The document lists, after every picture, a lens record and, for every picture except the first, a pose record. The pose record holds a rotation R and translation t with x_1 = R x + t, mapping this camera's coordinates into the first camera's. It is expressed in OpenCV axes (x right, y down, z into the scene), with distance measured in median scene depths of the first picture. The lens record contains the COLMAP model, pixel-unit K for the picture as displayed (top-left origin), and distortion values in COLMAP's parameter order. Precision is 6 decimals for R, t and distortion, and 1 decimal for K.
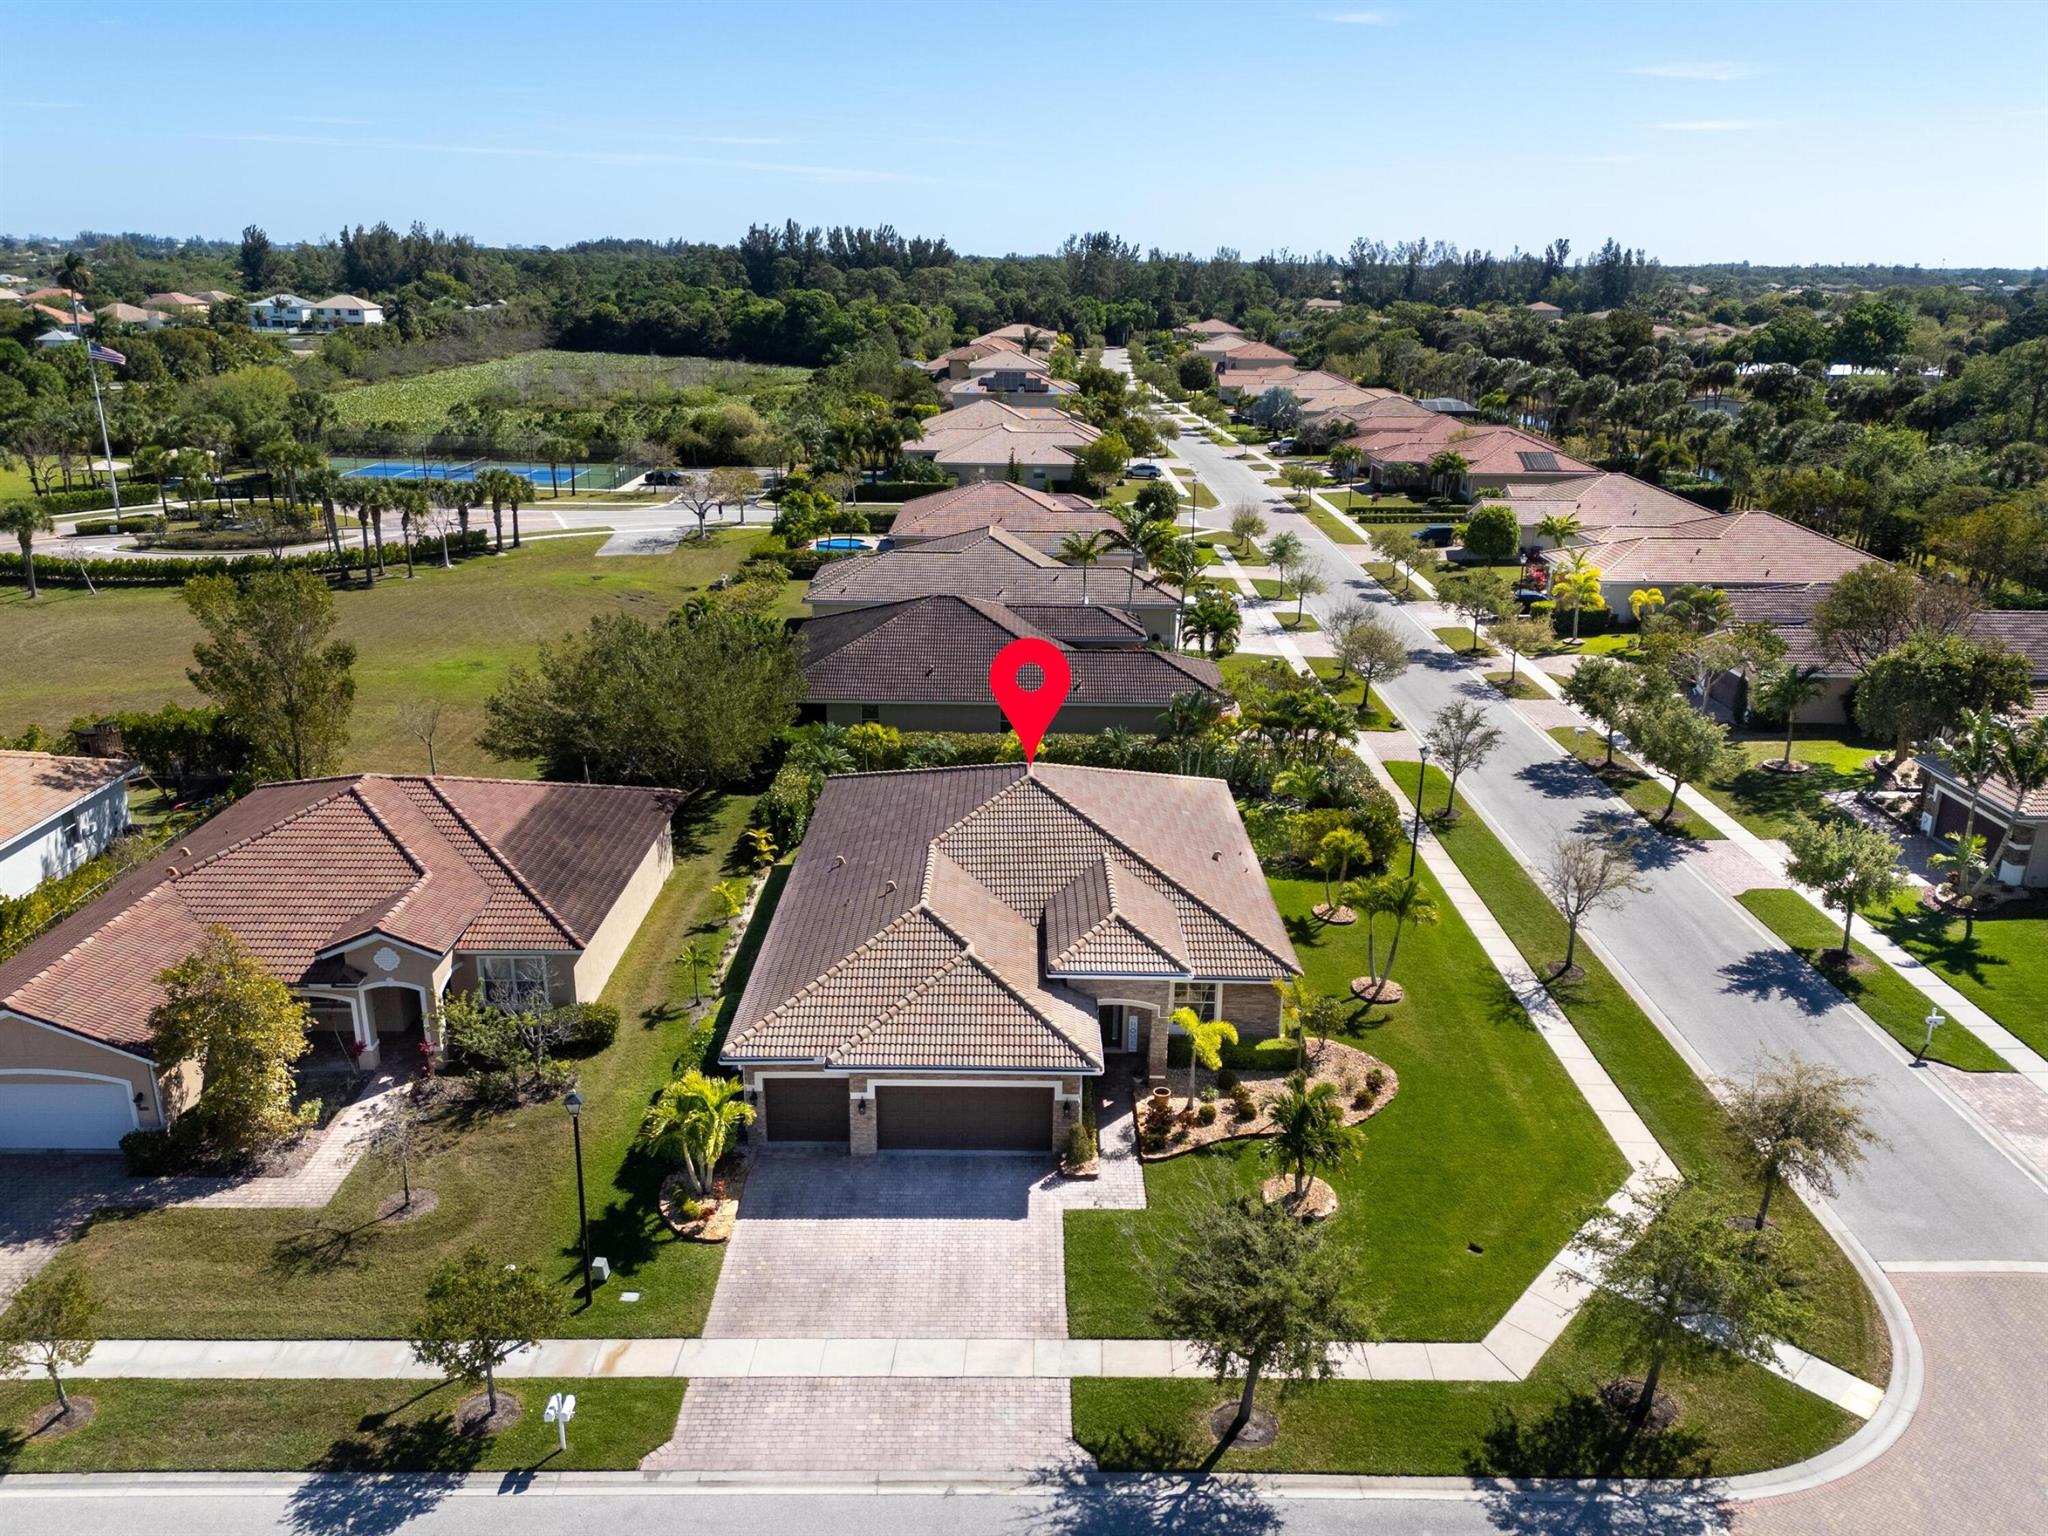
lens RADIAL K [[1498.3, 0, 1024.0], [0, 1498.3, 768.0], [0, 0, 1]] dist [0.065152, -0.062092]
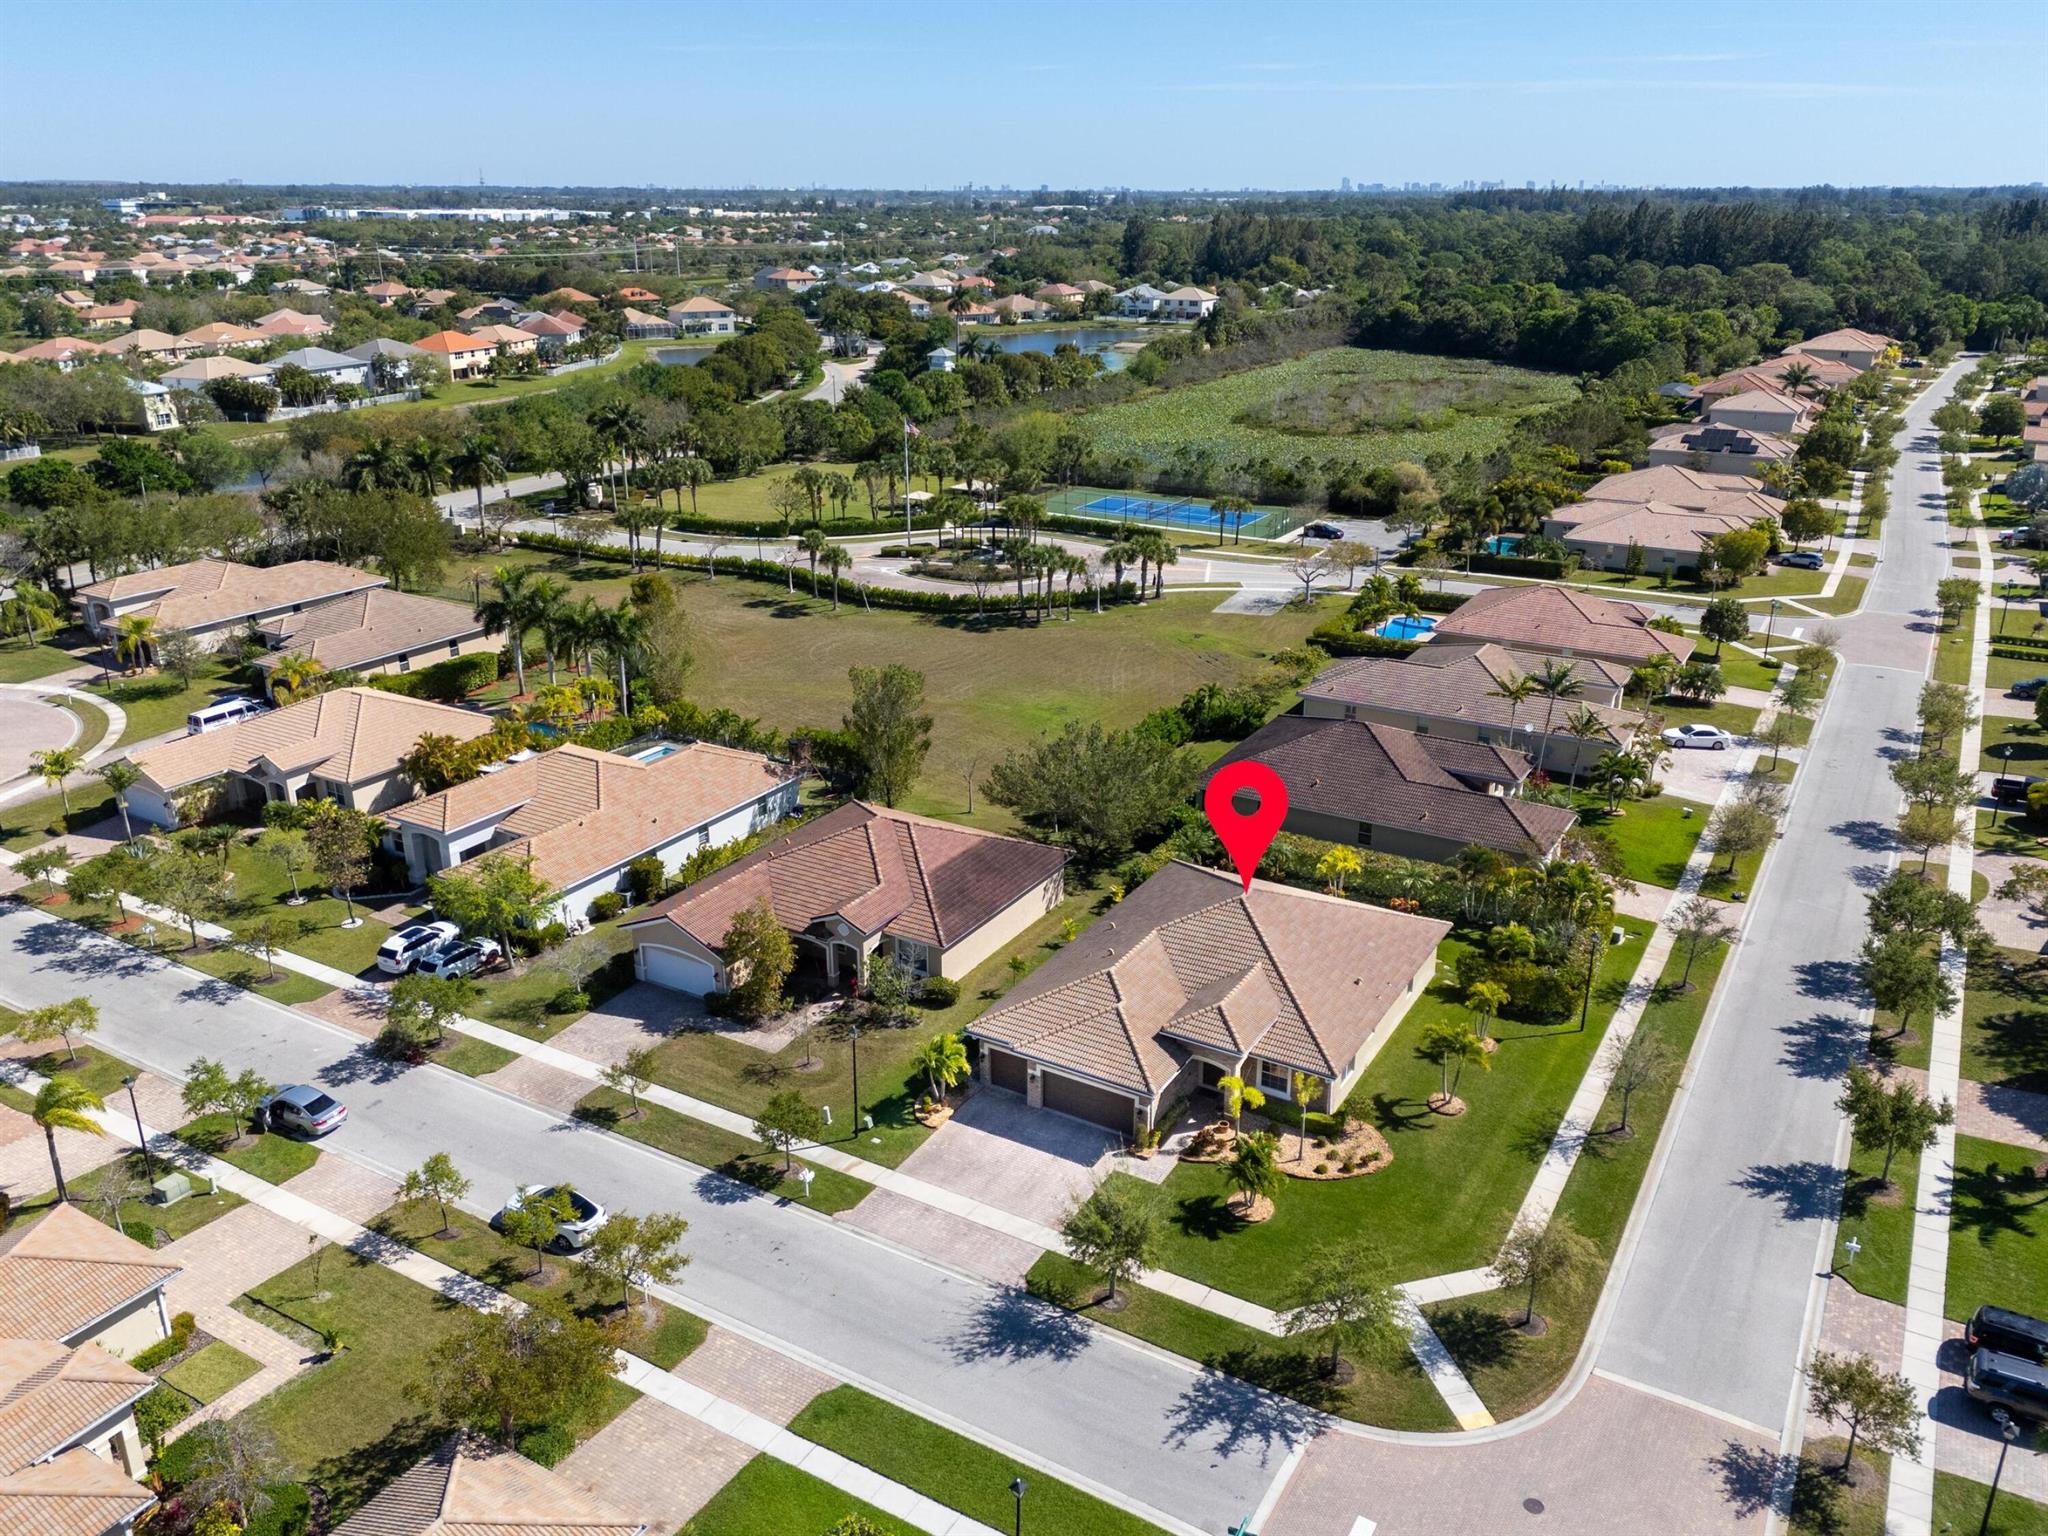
lens RADIAL K [[1536.3, 0, 1024.0], [0, 1536.3, 768.0], [0, 0, 1]] dist [0.111849, -0.181179]
pose [[0.856546, 0.168295, -0.487858, 0.552458], [-0.152941, 0.985646, 0.071493, -0.201154], [0.492887, 0.013377, 0.869990, -0.437458]]
